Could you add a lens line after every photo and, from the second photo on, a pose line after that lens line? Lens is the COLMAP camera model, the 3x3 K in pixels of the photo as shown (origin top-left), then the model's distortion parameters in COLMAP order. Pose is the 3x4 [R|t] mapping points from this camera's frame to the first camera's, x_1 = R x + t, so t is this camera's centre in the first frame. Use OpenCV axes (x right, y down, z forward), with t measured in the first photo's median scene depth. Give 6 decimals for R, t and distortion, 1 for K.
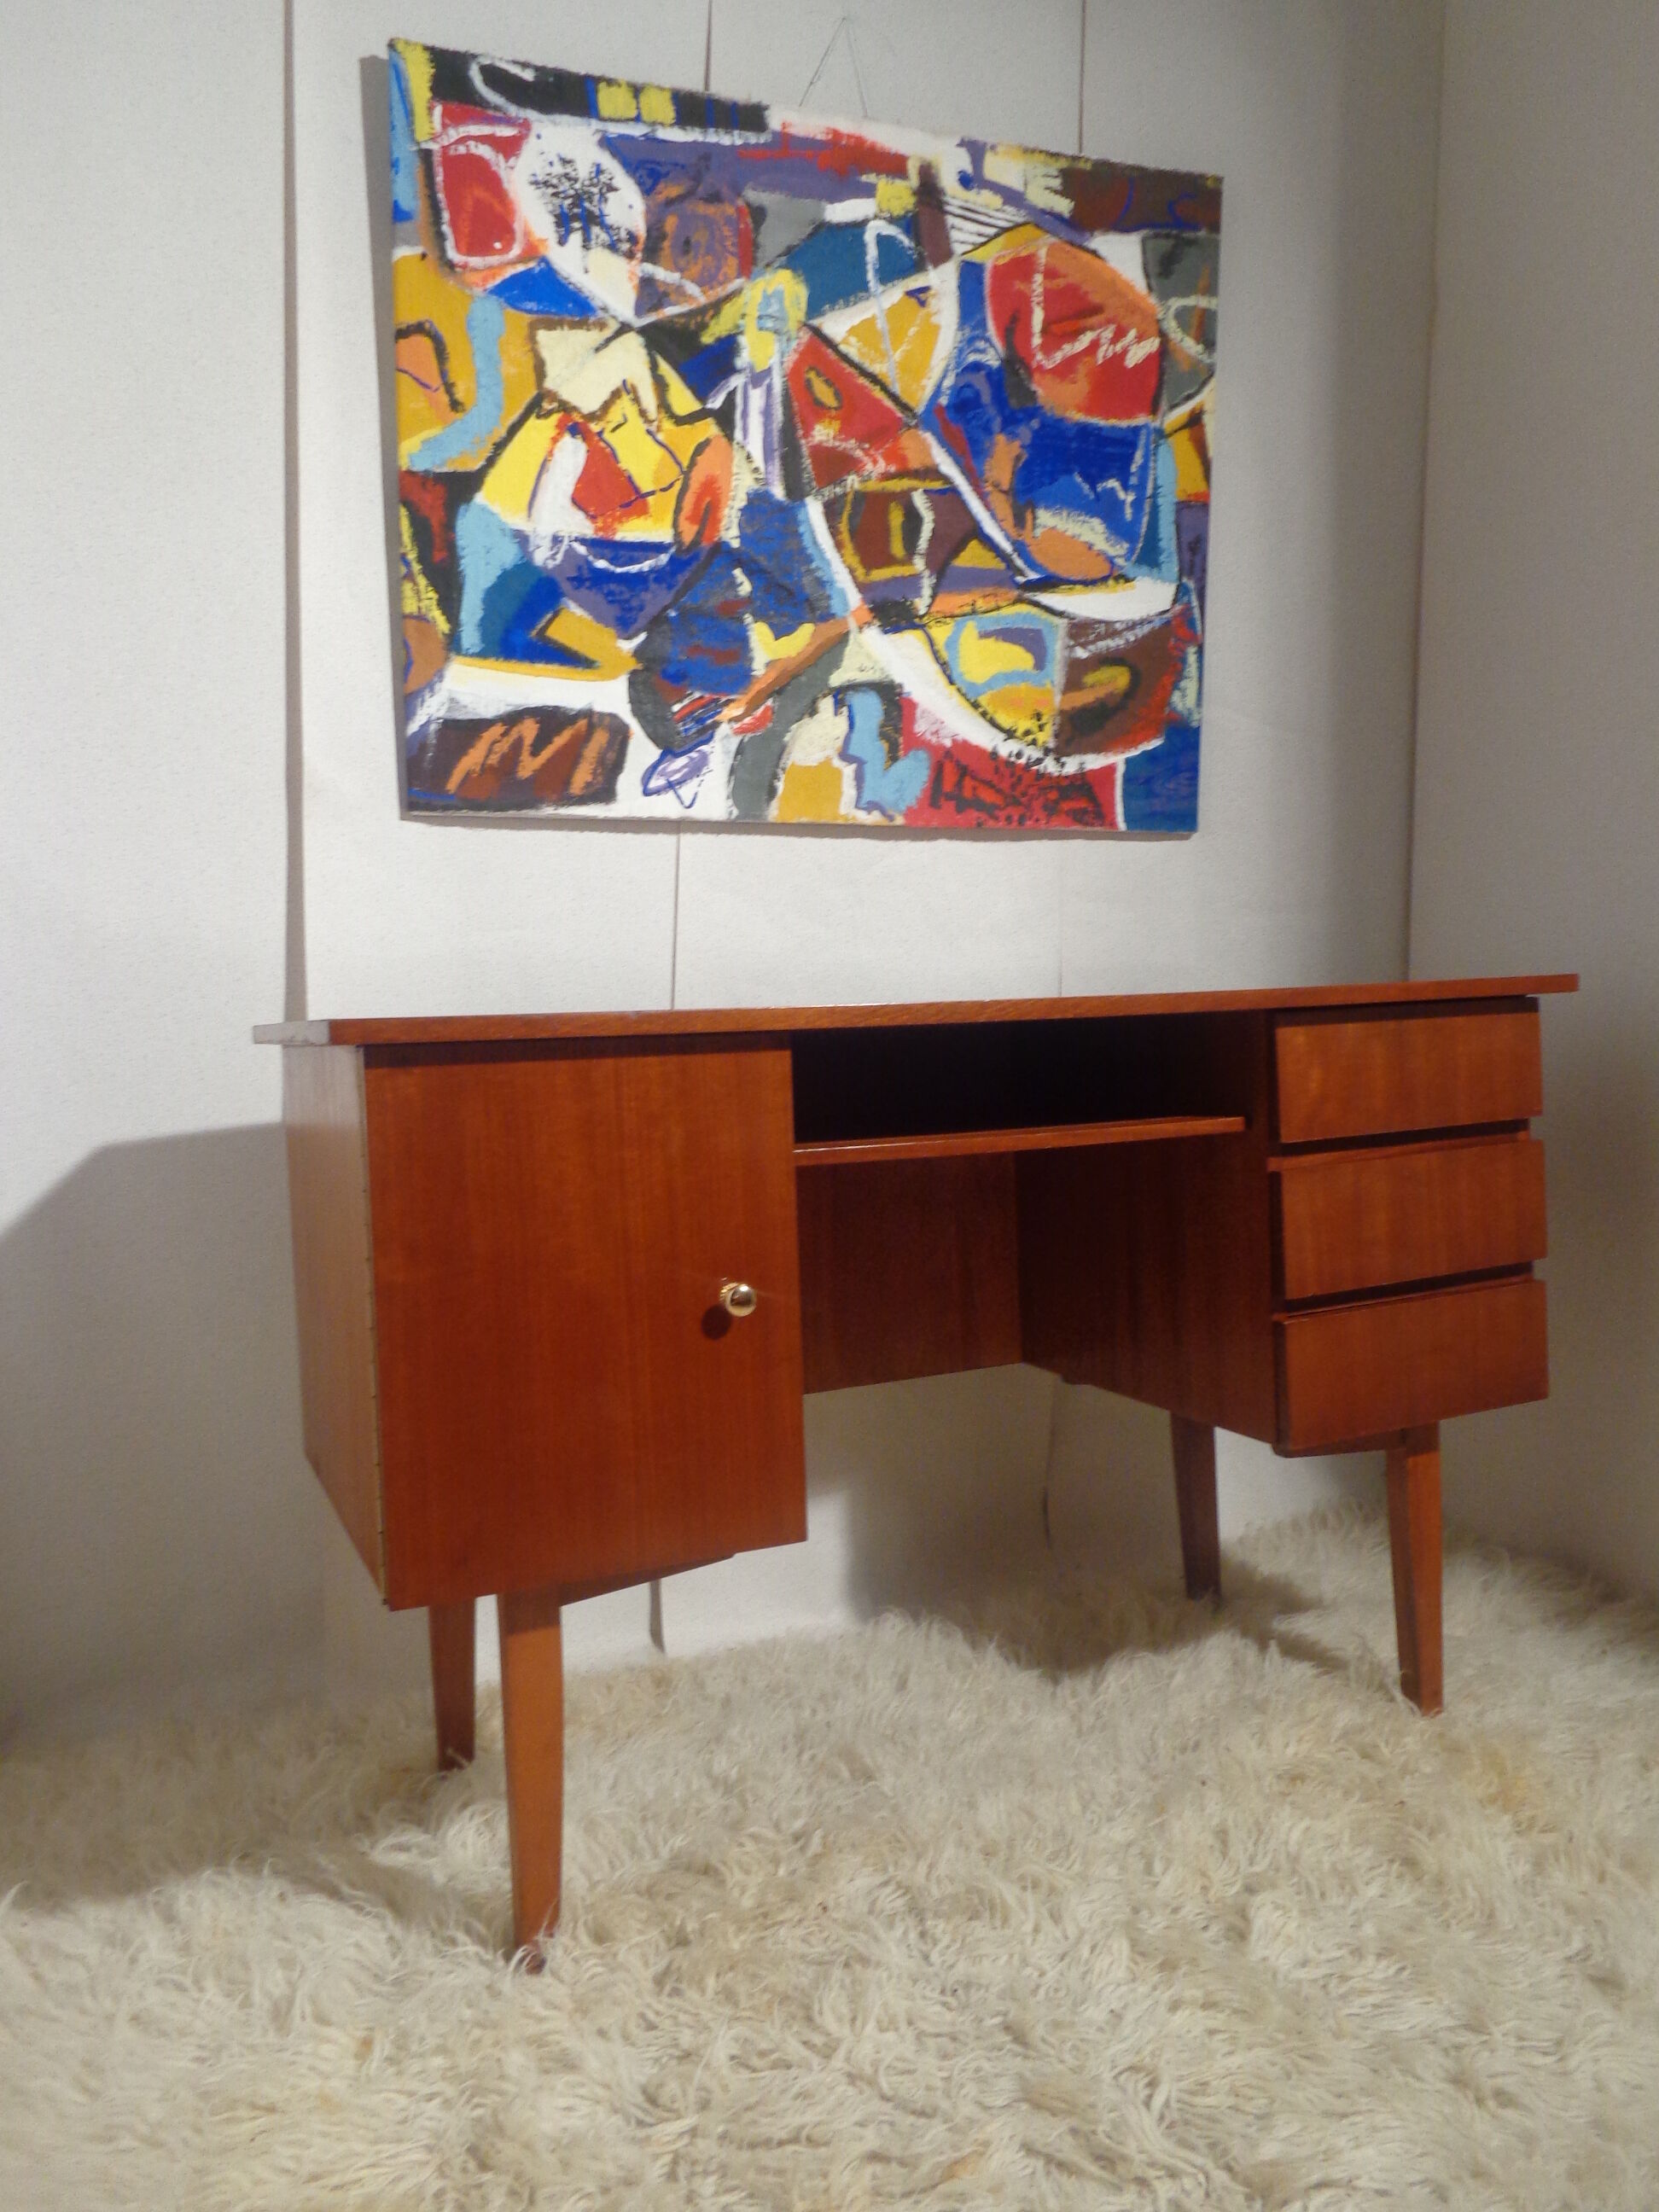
lens RADIAL K [[1606.6, 0, 819.3], [0, 1606.6, 1114.2], [0, 0, 1]] dist [-0.018809, 0.002495]
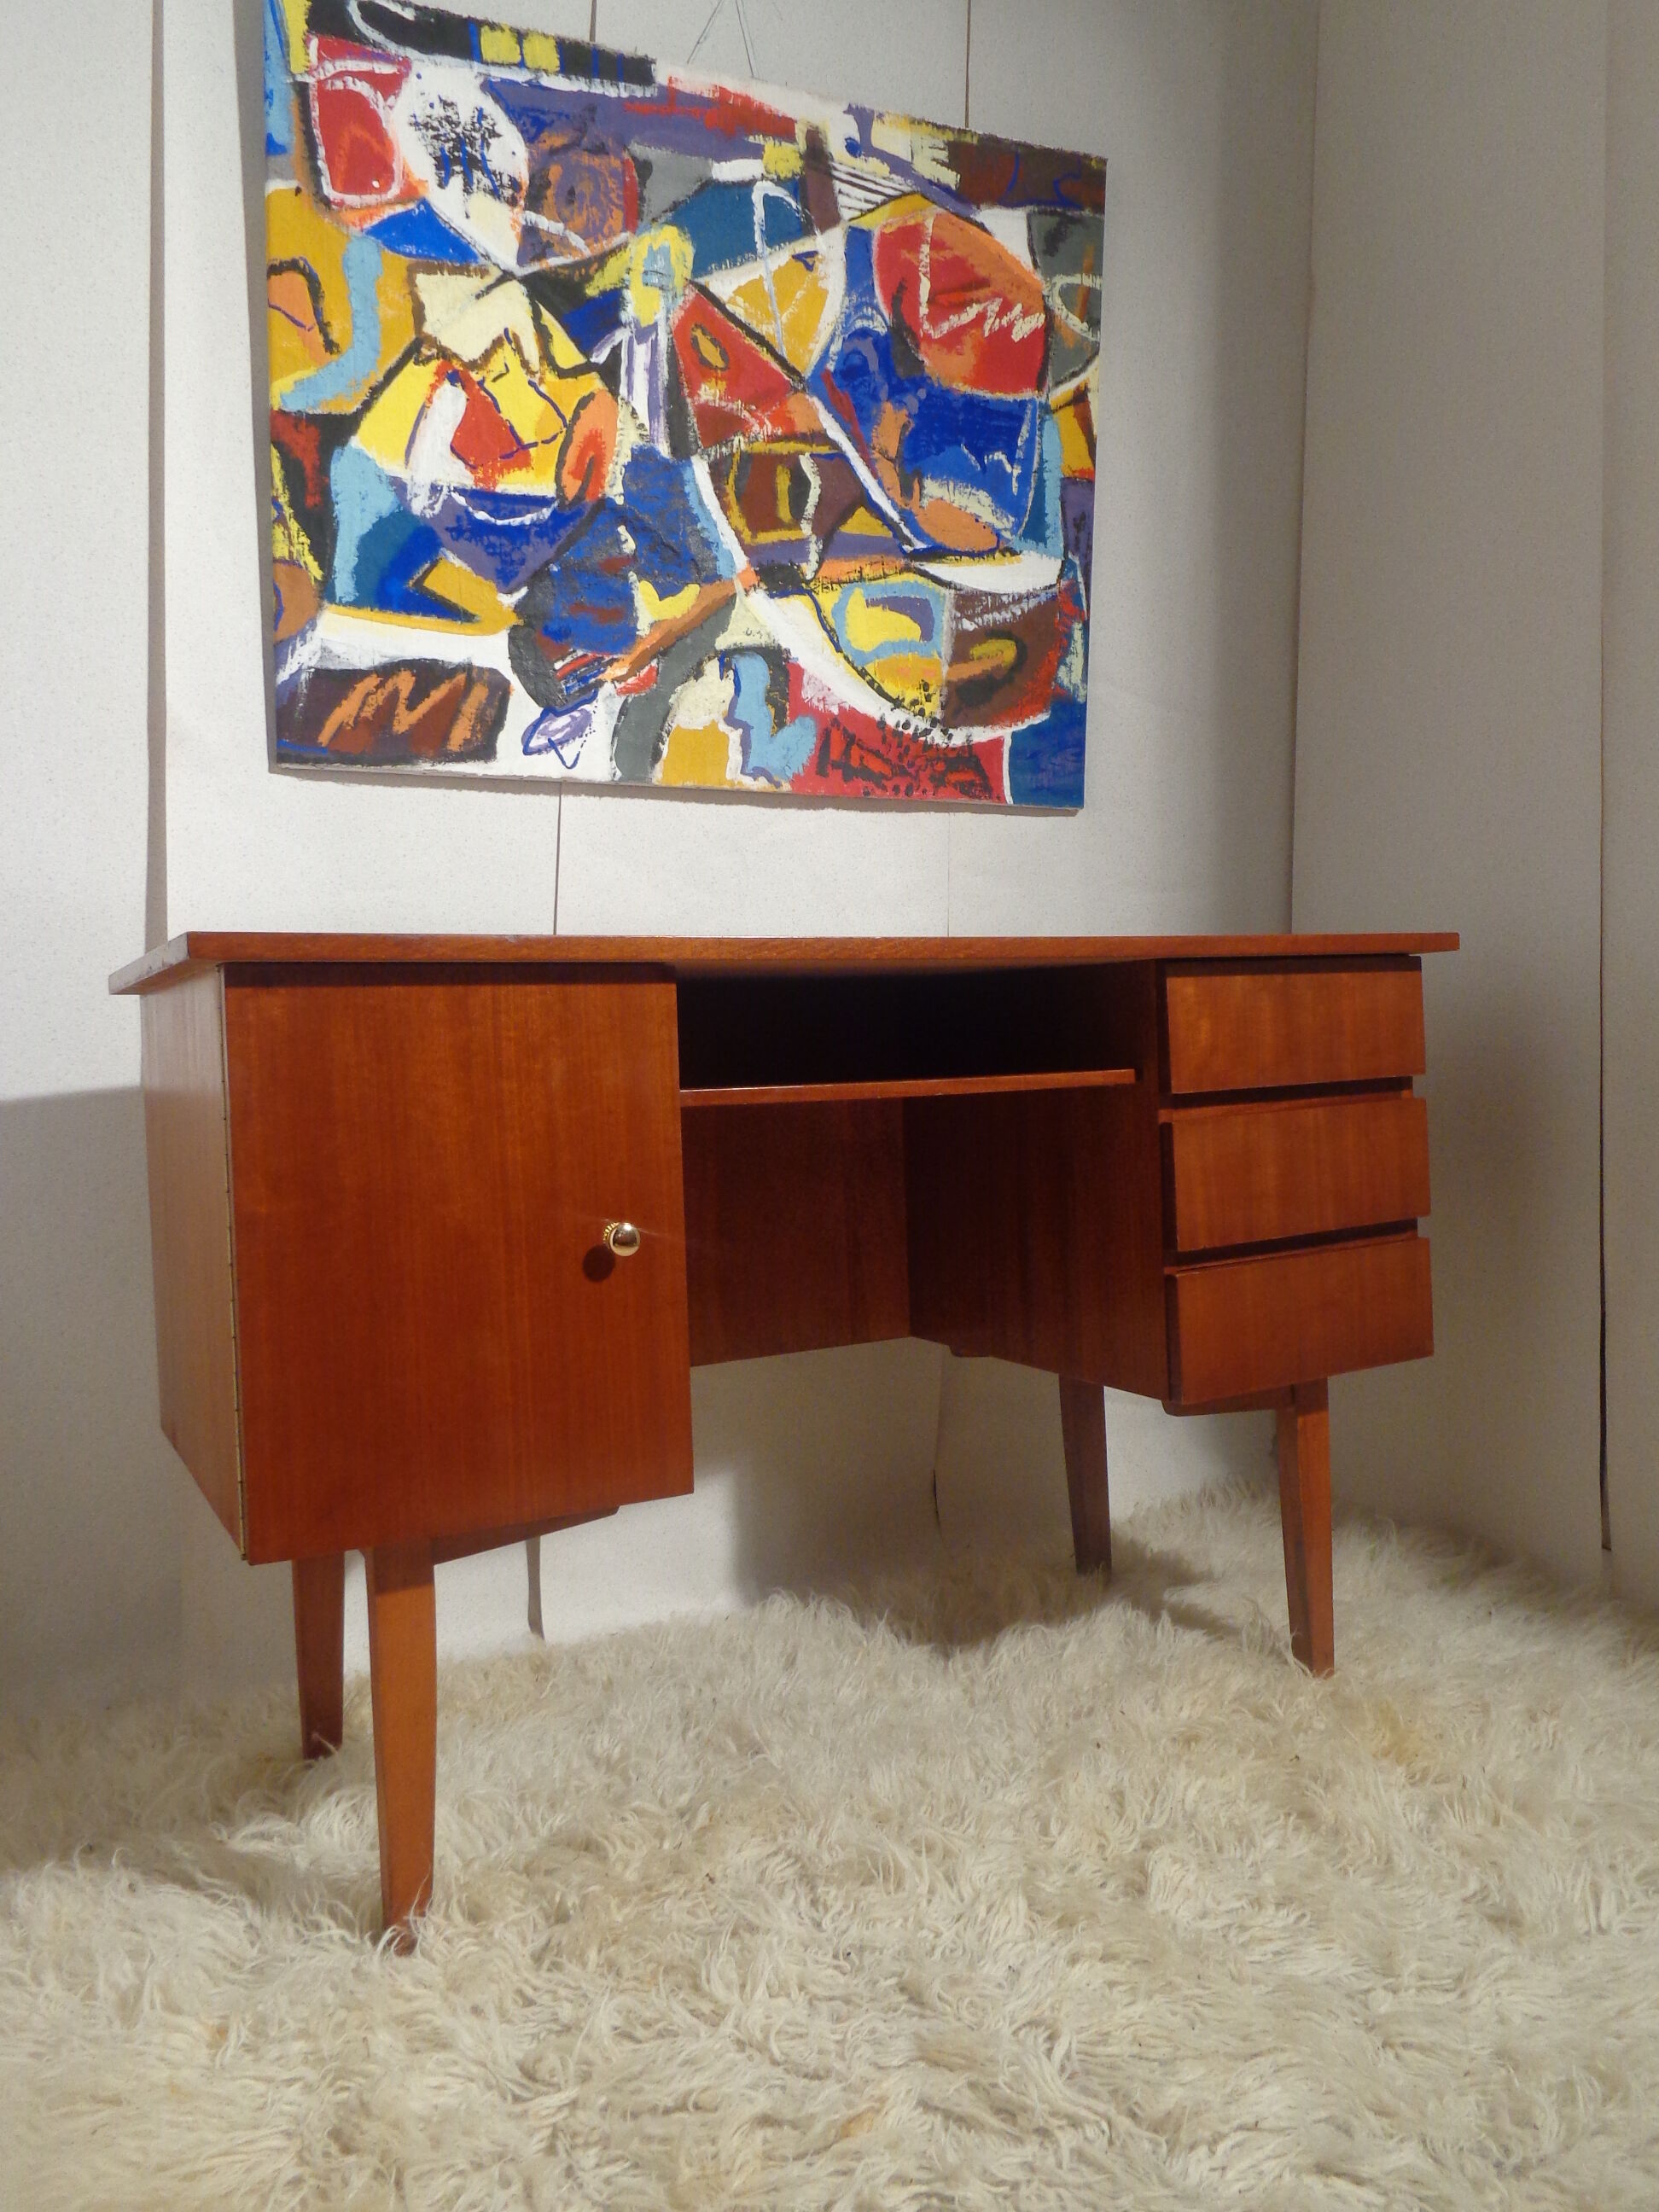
lens RADIAL K [[1606.6, 0, 819.3], [0, 1606.6, 1114.2], [0, 0, 1]] dist [-0.018809, 0.002495]
pose [[0.997333, 0.000485, 0.072989, -0.001863], [0.001105, 0.999763, -0.021742, 0.042309], [-0.072982, 0.021765, 0.997096, 0.020697]]
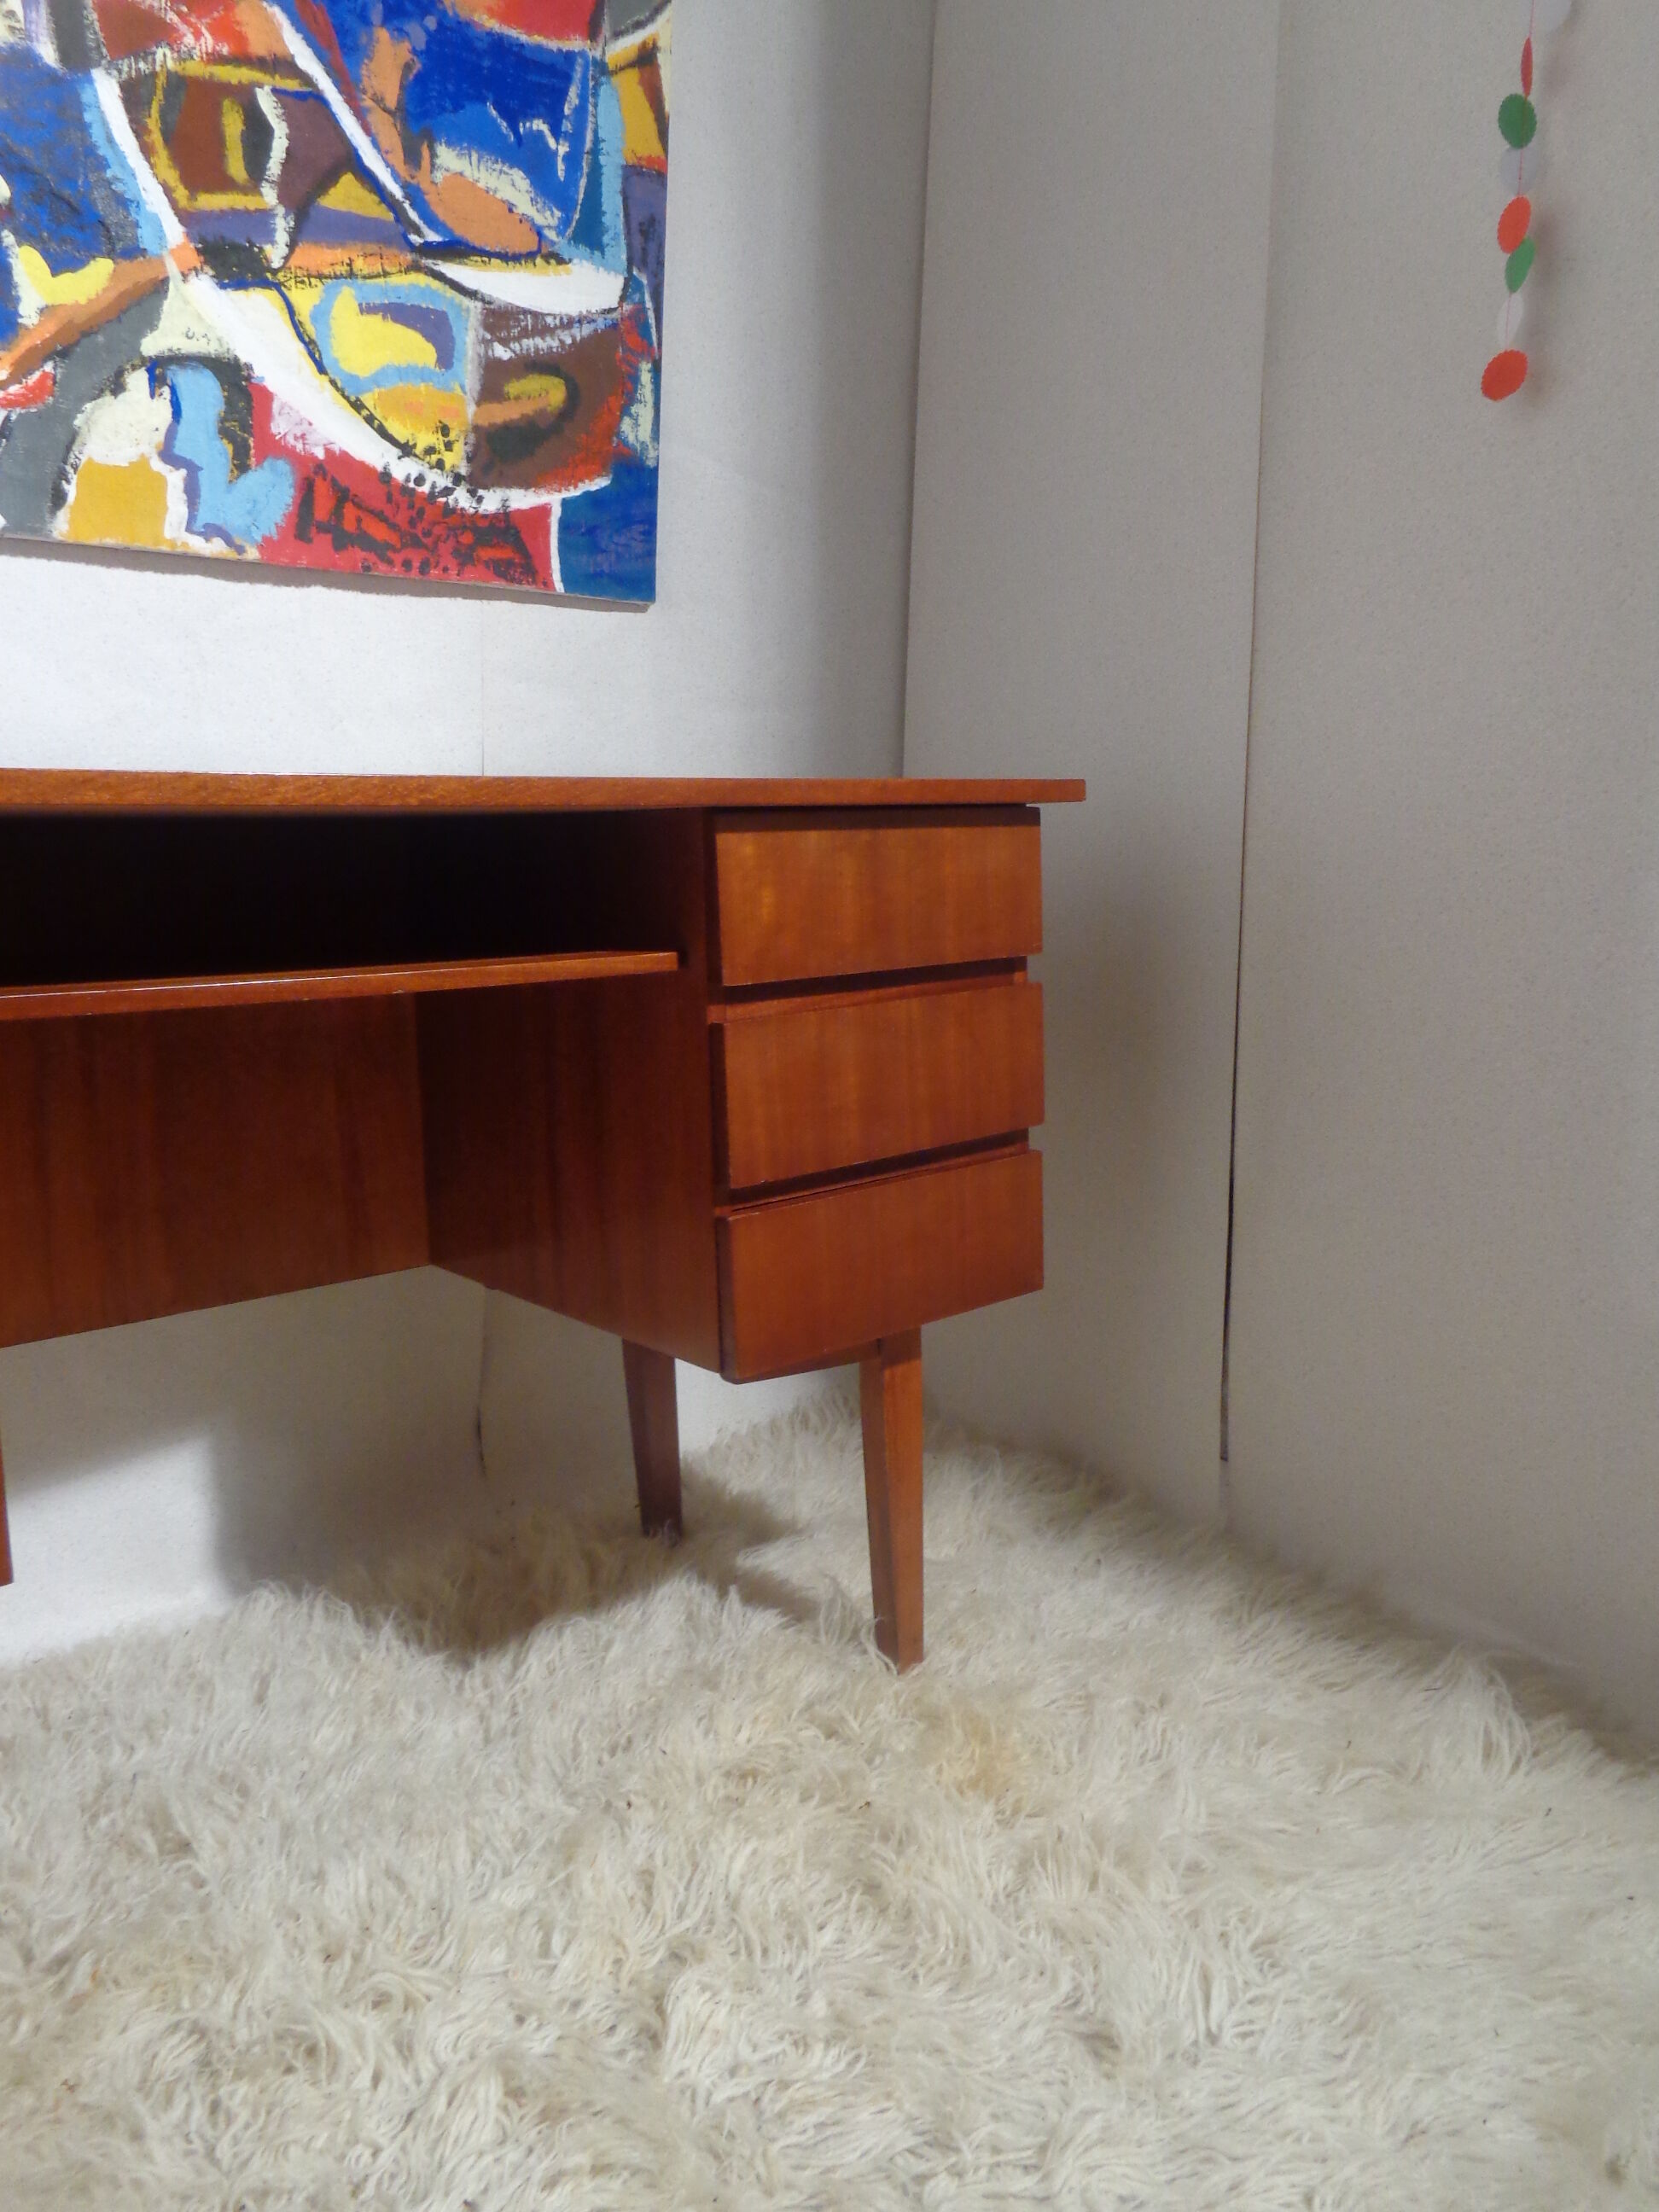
lens RADIAL K [[1618.6, 0, 821.7], [0, 1618.6, 1108.6], [0, 0, 1]] dist [-0.021035, 0.004333]
pose [[0.959012, -0.021554, 0.282544, 0.093076], [-0.004551, 0.995803, 0.091412, 0.004405], [-0.283329, -0.088951, 0.954889, 0.201723]]
